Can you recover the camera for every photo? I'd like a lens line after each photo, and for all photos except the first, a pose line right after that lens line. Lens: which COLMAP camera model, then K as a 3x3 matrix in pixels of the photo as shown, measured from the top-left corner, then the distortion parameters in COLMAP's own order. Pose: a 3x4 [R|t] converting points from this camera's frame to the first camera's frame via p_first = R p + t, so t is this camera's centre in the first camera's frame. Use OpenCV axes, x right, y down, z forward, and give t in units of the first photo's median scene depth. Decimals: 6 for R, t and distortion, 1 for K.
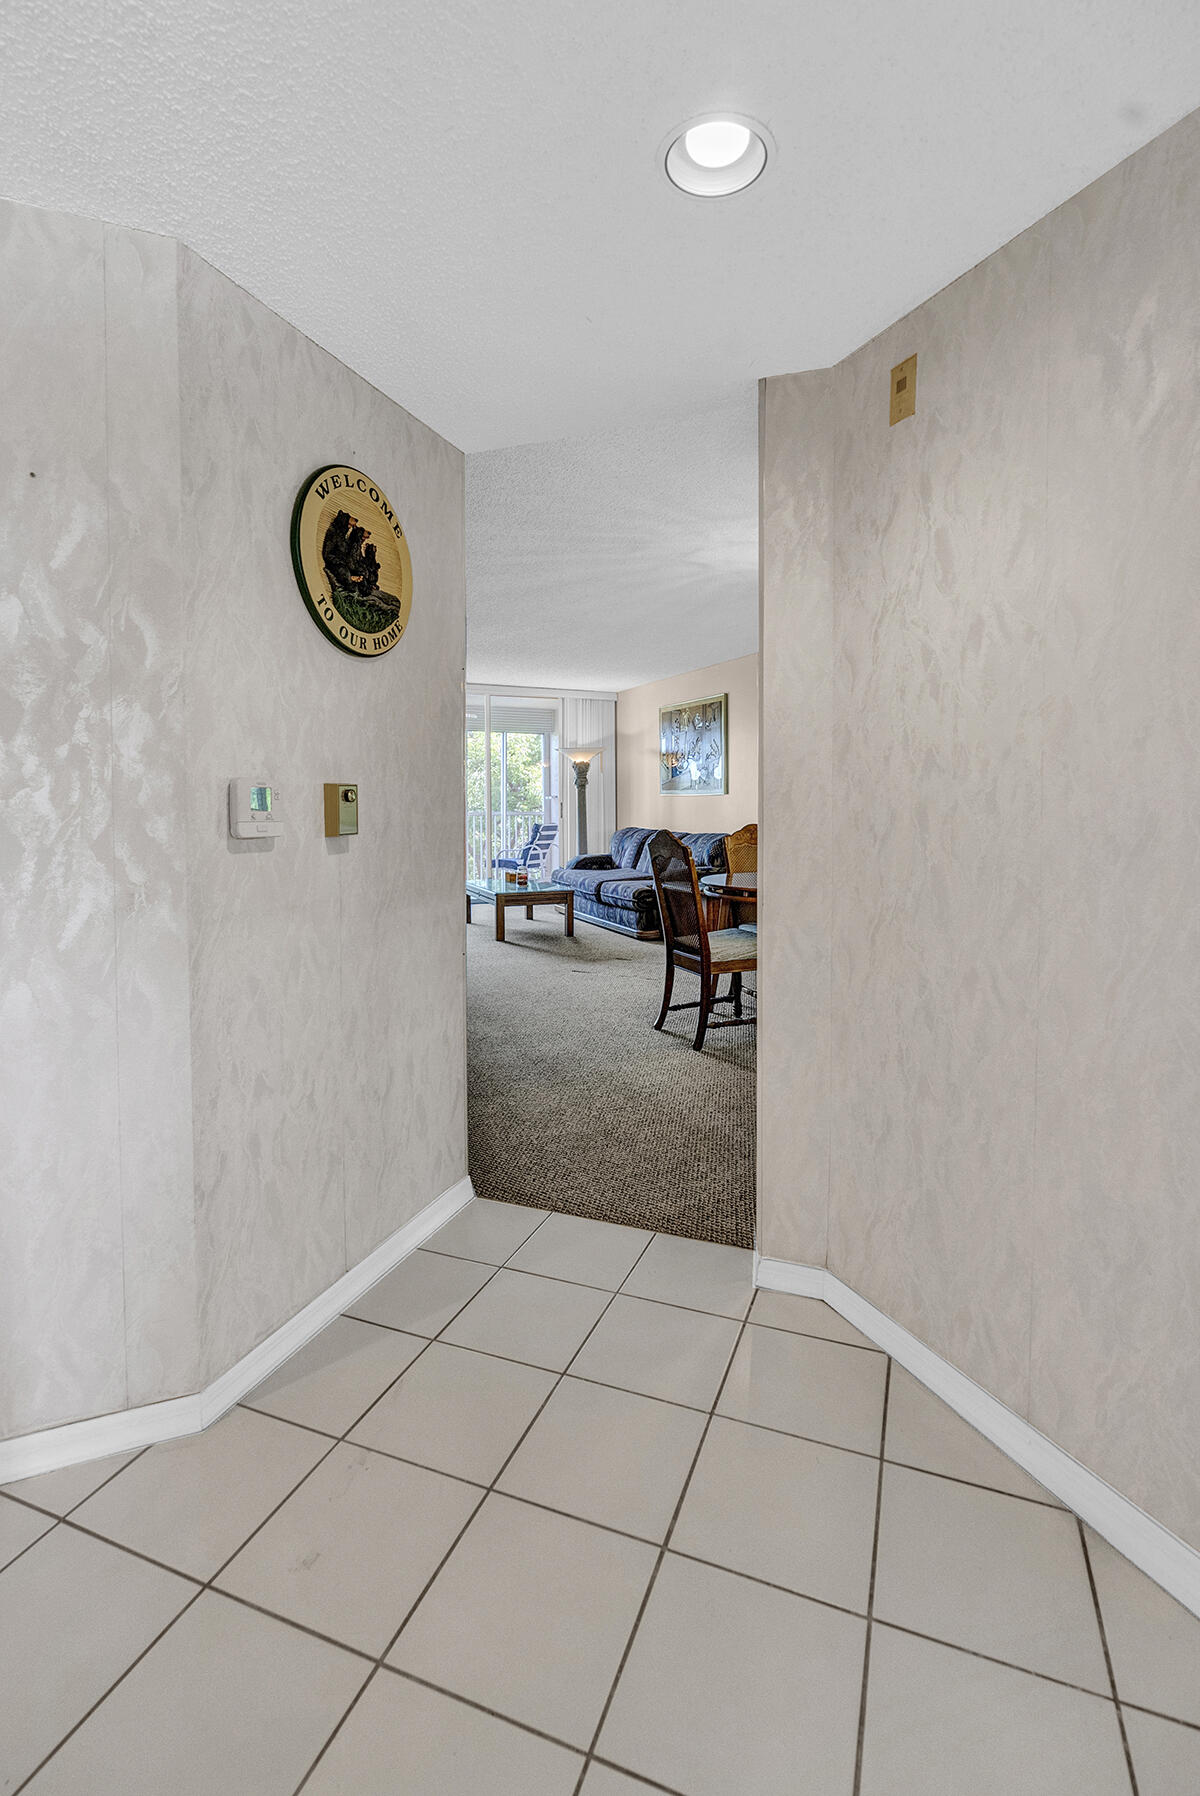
lens RADIAL K [[854.3, 0, 600.9], [0, 854.3, 855.0], [0, 0, 1]] dist [-0.002079, 0.000242]
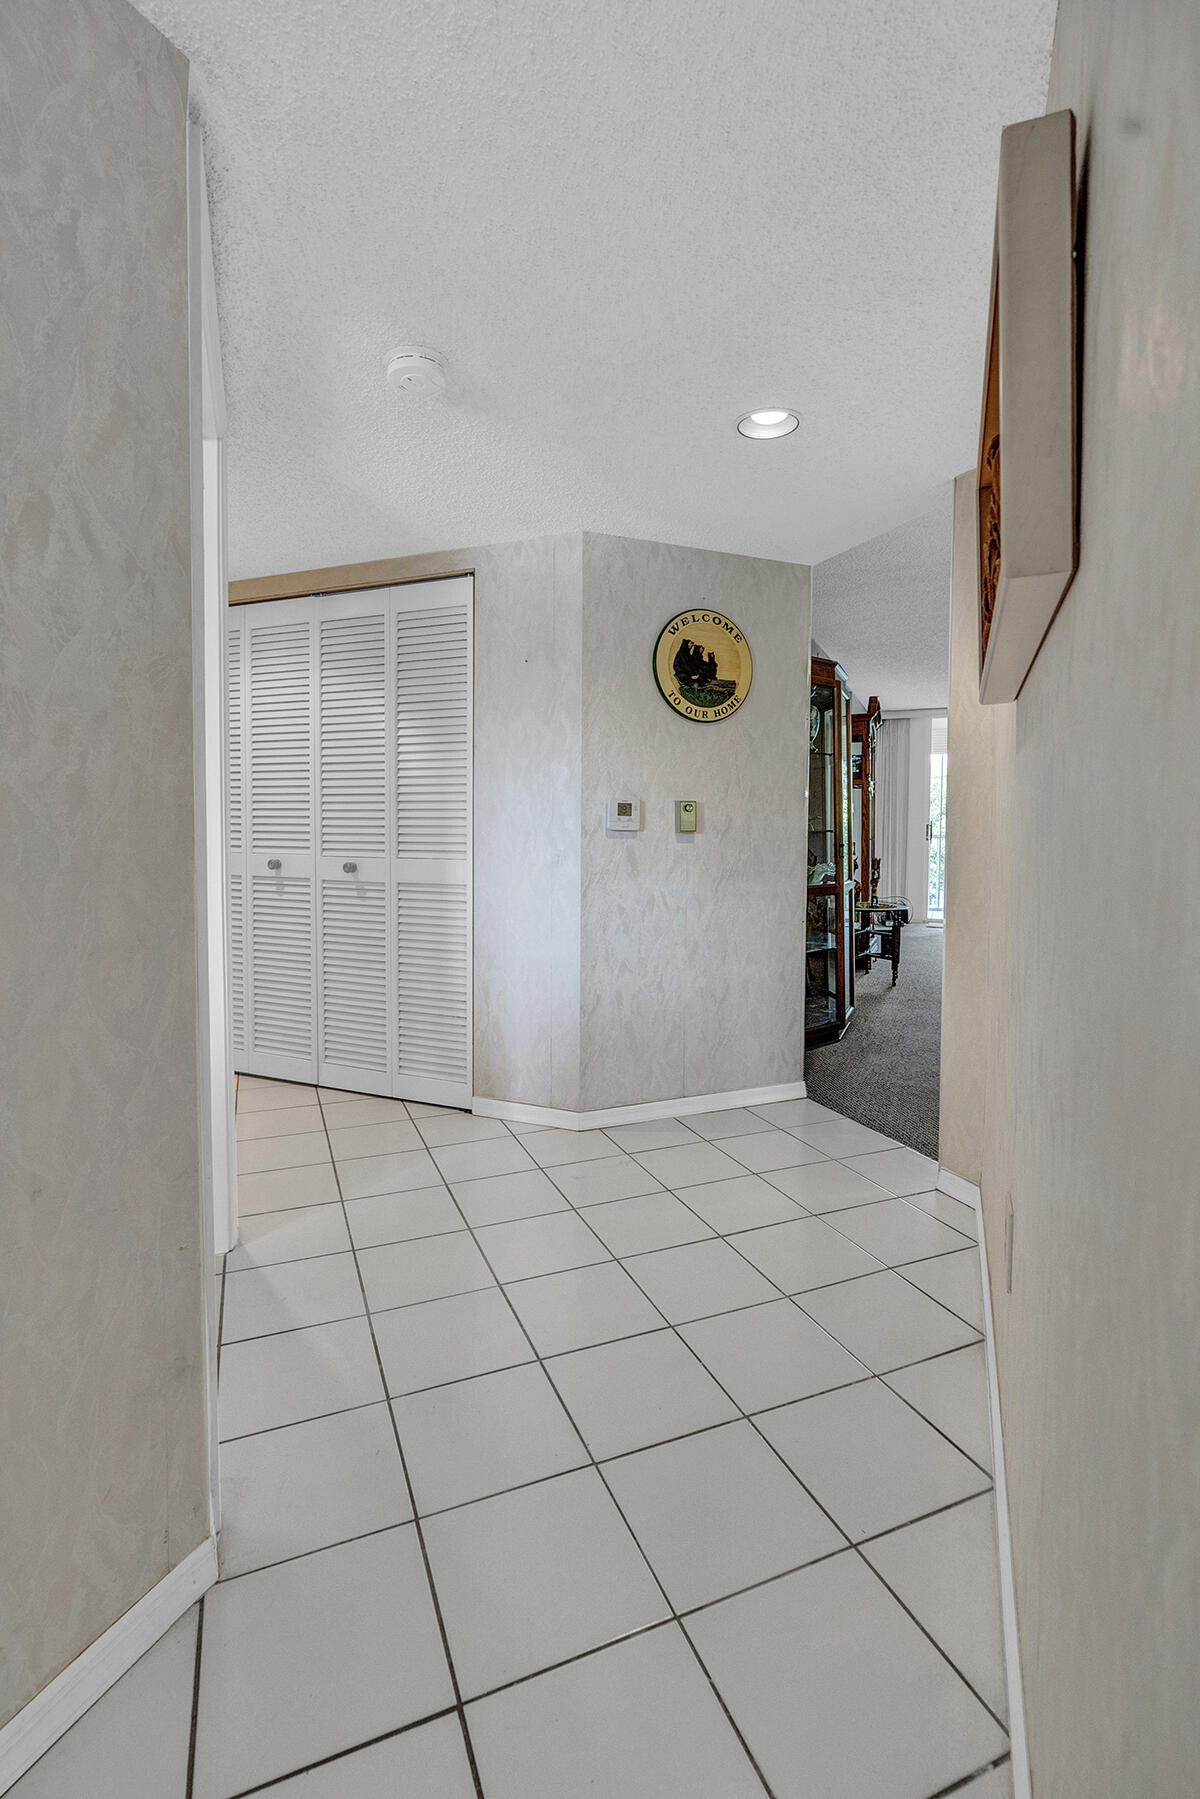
lens RADIAL K [[835.4, 0, 600.0], [0, 835.4, 899.5], [0, 0, 1]] dist [-0.012738, 0.000249]
pose [[0.685053, 0.063680, -0.725705, 0.788721], [-0.048720, 0.997947, 0.041578, 0.050330], [0.726862, 0.006873, 0.686749, -0.246913]]
